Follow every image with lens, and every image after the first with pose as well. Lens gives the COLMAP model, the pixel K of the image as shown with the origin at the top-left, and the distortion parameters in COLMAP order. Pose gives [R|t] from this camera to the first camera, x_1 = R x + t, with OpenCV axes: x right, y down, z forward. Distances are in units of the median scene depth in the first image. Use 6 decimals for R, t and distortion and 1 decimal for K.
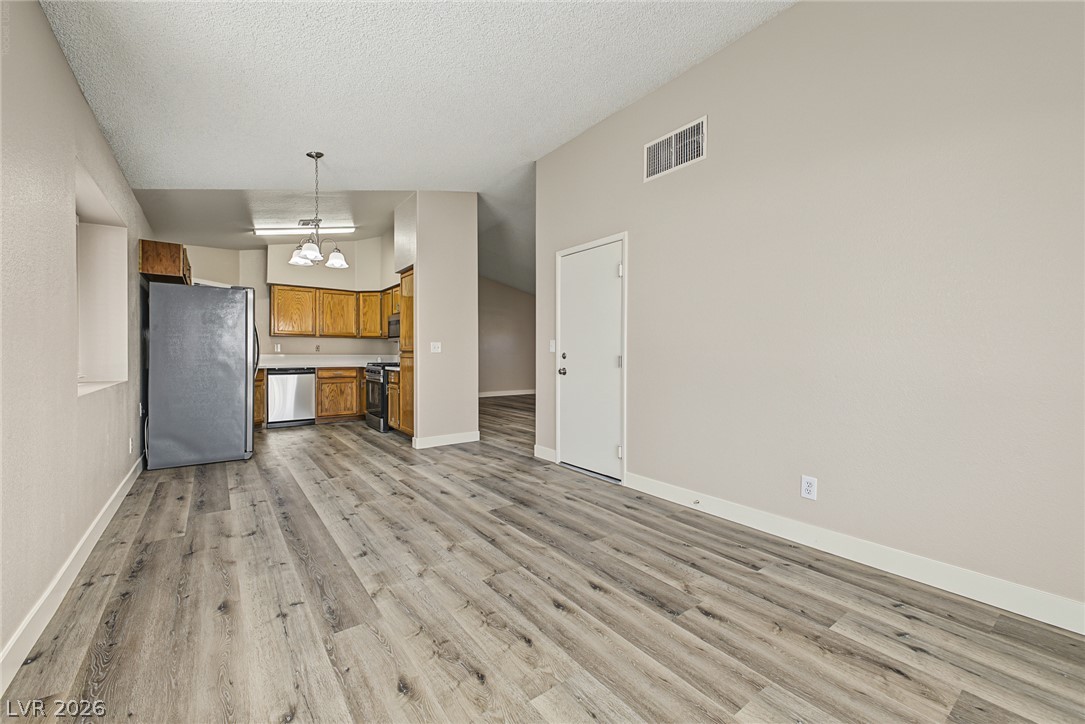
lens RADIAL K [[431.9, 0, 545.6], [0, 431.9, 356.4], [0, 0, 1]] dist [0.014058, -0.003319]
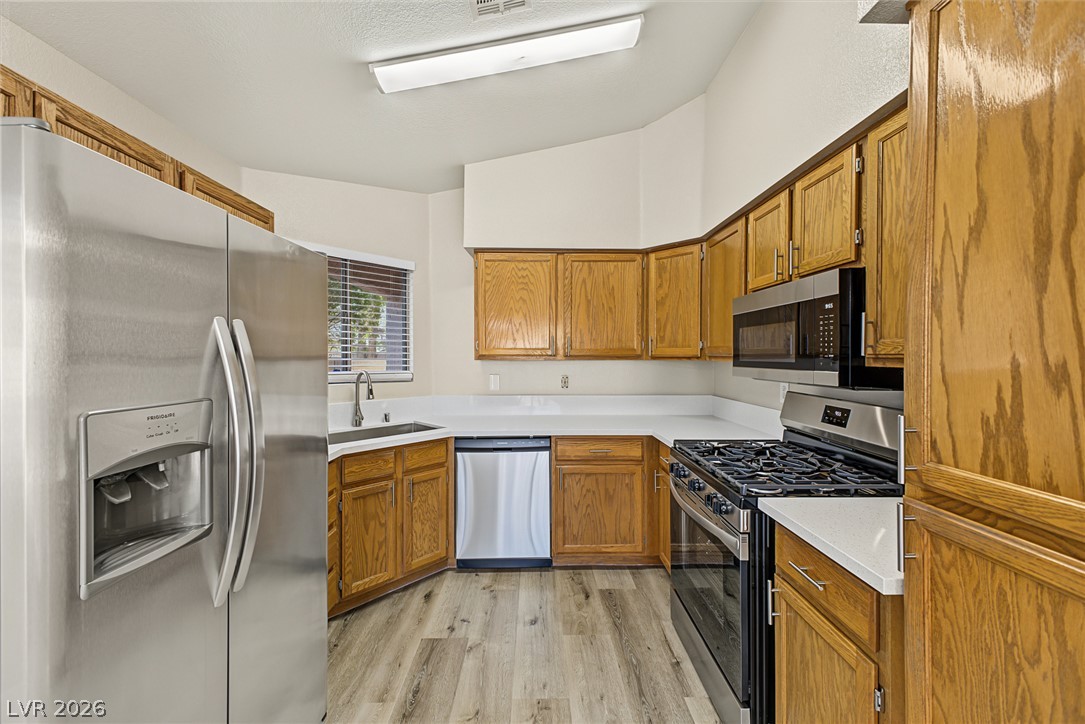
lens RADIAL K [[431.9, 0, 540.5], [0, 431.9, 356.9], [0, 0, 1]] dist [0.014058, -0.003319]
pose [[0.804364, -0.002731, -0.594130, -0.322658], [0.000945, 0.999994, -0.003317, -0.054205], [0.594136, 0.002106, 0.804362, 0.730683]]
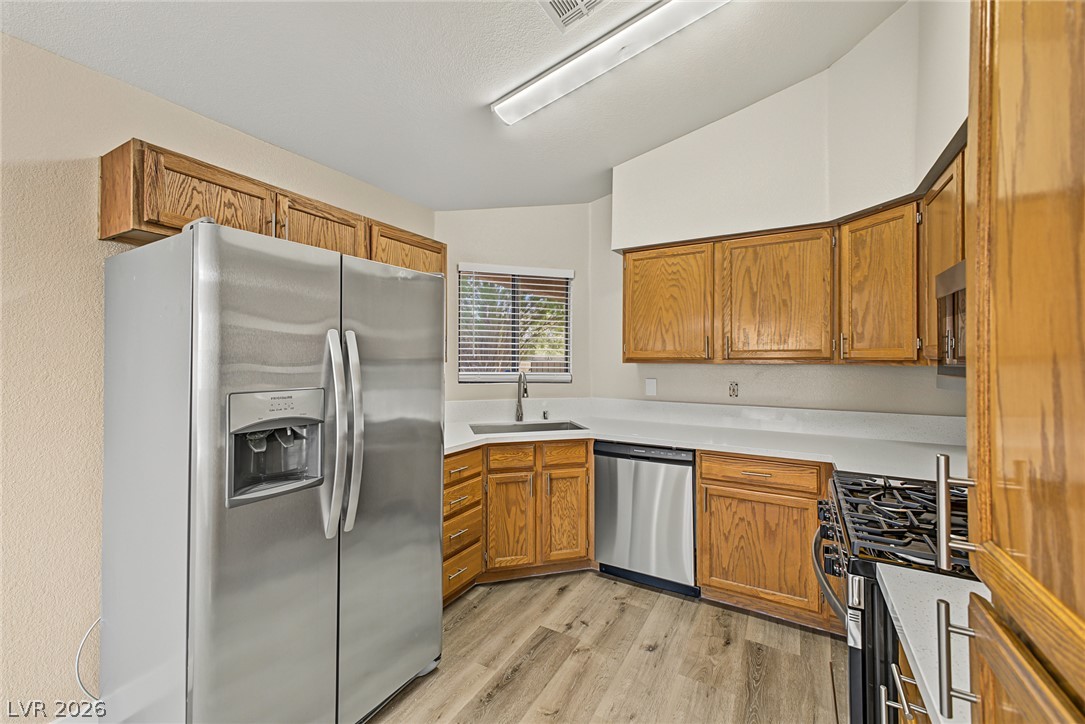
lens RADIAL K [[431.9, 0, 532.6], [0, 431.9, 353.9], [0, 0, 1]] dist [0.014058, -0.003319]
pose [[0.373564, -0.017145, -0.927446, -0.261943], [-0.004434, 0.999785, -0.020268, -0.052277], [0.927594, 0.011684, 0.373407, 0.811220]]
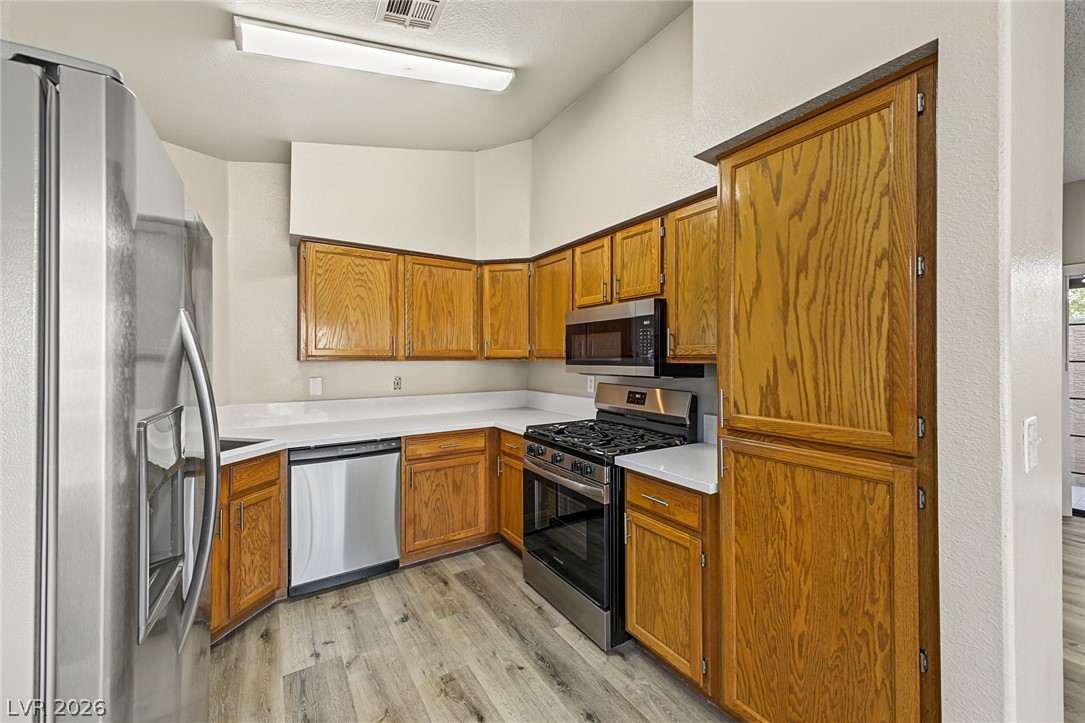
lens RADIAL K [[431.9, 0, 549.4], [0, 431.9, 353.7], [0, 0, 1]] dist [0.014058, -0.003319]
pose [[0.997788, -0.005857, -0.066225, -0.398717], [0.004973, 0.999896, -0.013510, -0.052871], [0.066297, 0.013151, 0.997713, 0.654458]]
